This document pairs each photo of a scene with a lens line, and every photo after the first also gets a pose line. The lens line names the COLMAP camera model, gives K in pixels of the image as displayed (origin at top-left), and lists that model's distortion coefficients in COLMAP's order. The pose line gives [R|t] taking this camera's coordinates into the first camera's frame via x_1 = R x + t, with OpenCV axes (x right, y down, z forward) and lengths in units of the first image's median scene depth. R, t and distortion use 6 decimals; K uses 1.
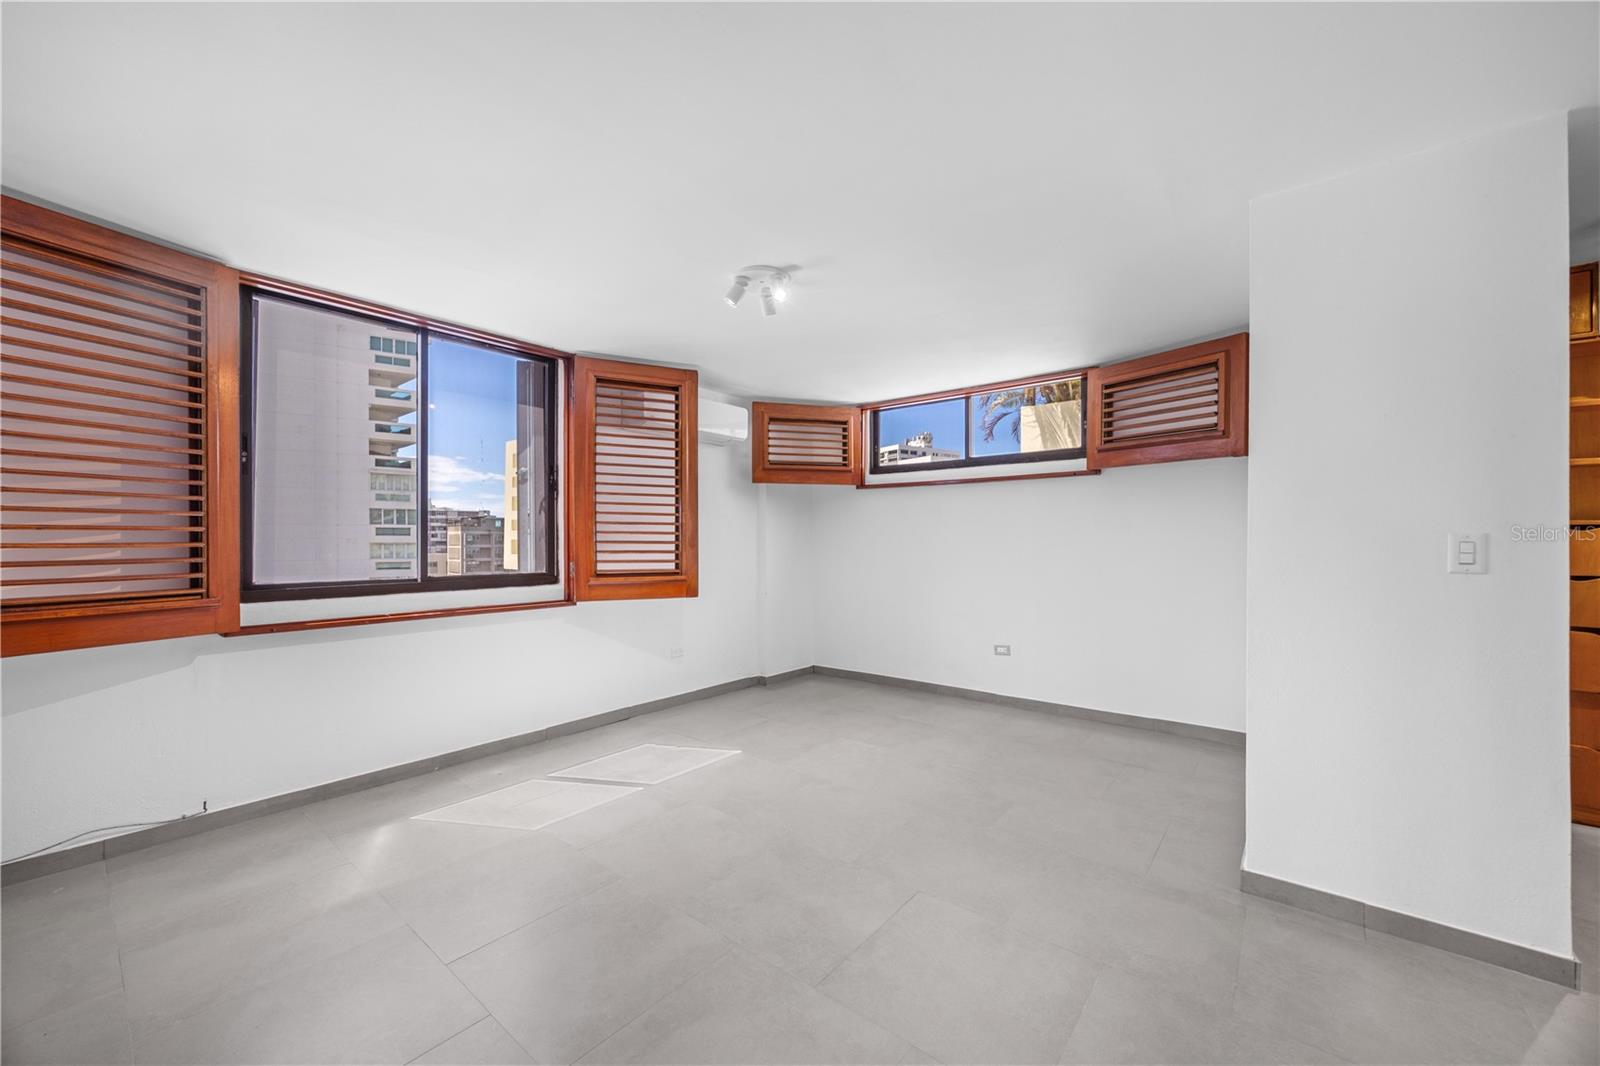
lens RADIAL K [[645.5, 0, 800.0], [0, 645.5, 533.0], [0, 0, 1]] dist [0.008707, 0.000152]
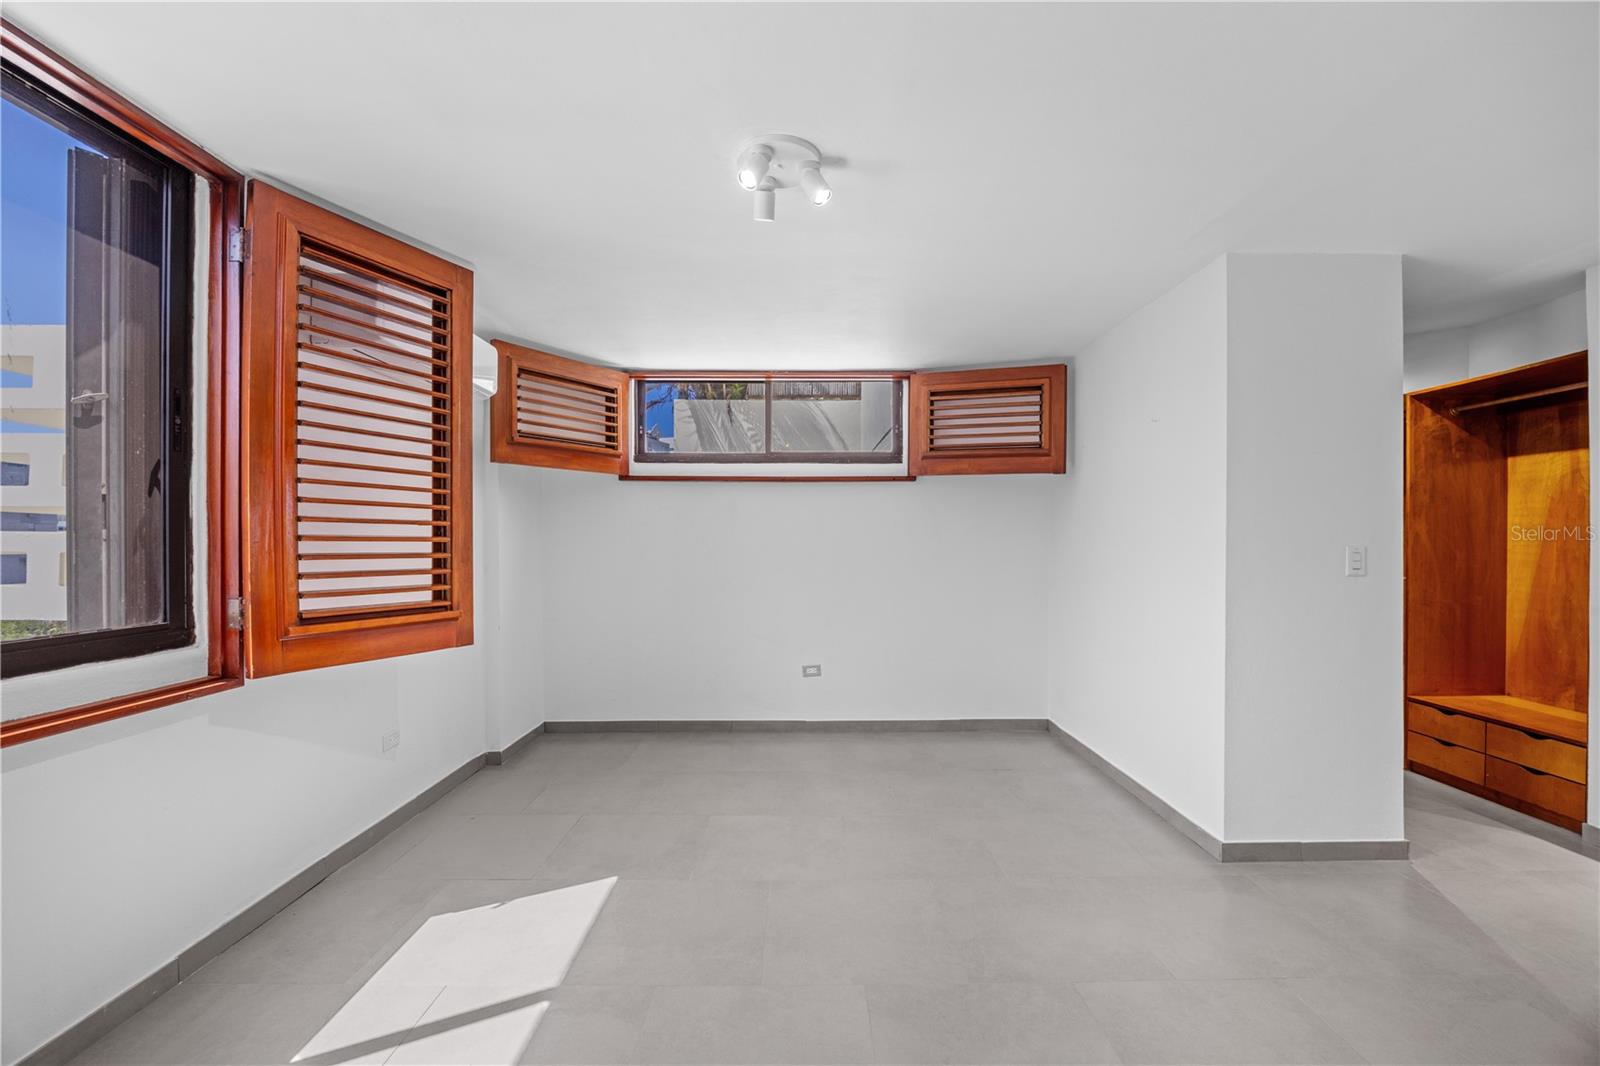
lens RADIAL K [[691.8, 0, 802.9], [0, 691.8, 539.7], [0, 0, 1]] dist [-0.010496, -0.000051]
pose [[0.754746, 0.002915, 0.656011, -0.363072], [-0.008207, 0.999954, 0.004999, -0.005575], [-0.655966, -0.009157, 0.754735, 0.319922]]
